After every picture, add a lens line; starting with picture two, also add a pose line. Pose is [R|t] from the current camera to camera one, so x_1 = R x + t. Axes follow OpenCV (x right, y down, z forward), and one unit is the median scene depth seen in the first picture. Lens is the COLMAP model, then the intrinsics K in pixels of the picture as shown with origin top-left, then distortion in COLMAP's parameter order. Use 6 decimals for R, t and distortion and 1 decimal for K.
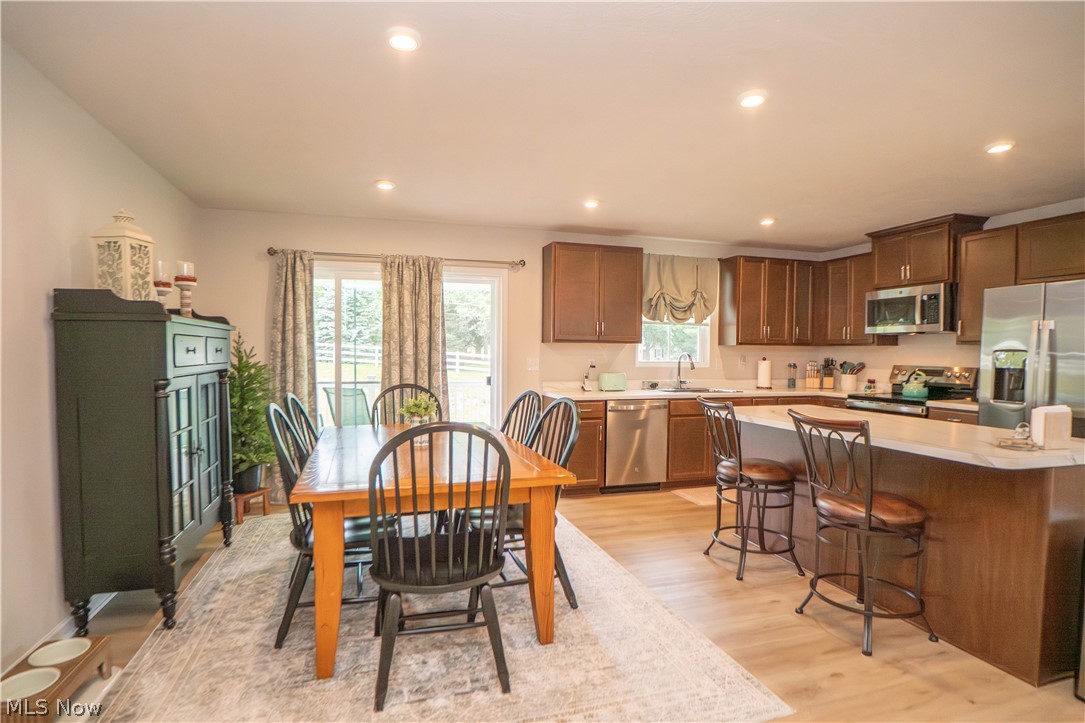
lens RADIAL K [[542.8, 0, 516.4], [0, 542.8, 383.1], [0, 0, 1]] dist [-0.036144, 0.005016]
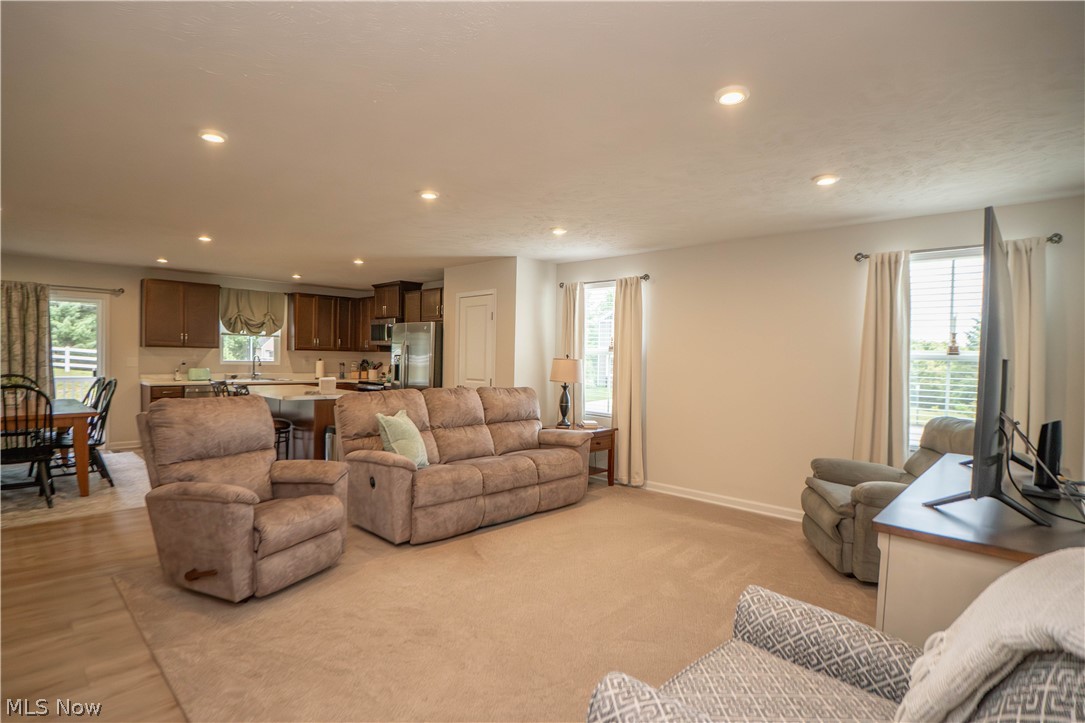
lens RADIAL K [[555.7, 0, 510.9], [0, 555.7, 369.5], [0, 0, 1]] dist [-0.011362, -0.002593]
pose [[0.881511, -0.001768, 0.472161, 0.236500], [0.016344, 0.999508, -0.026771, 0.041638], [-0.471881, 0.031316, 0.881106, -0.777764]]
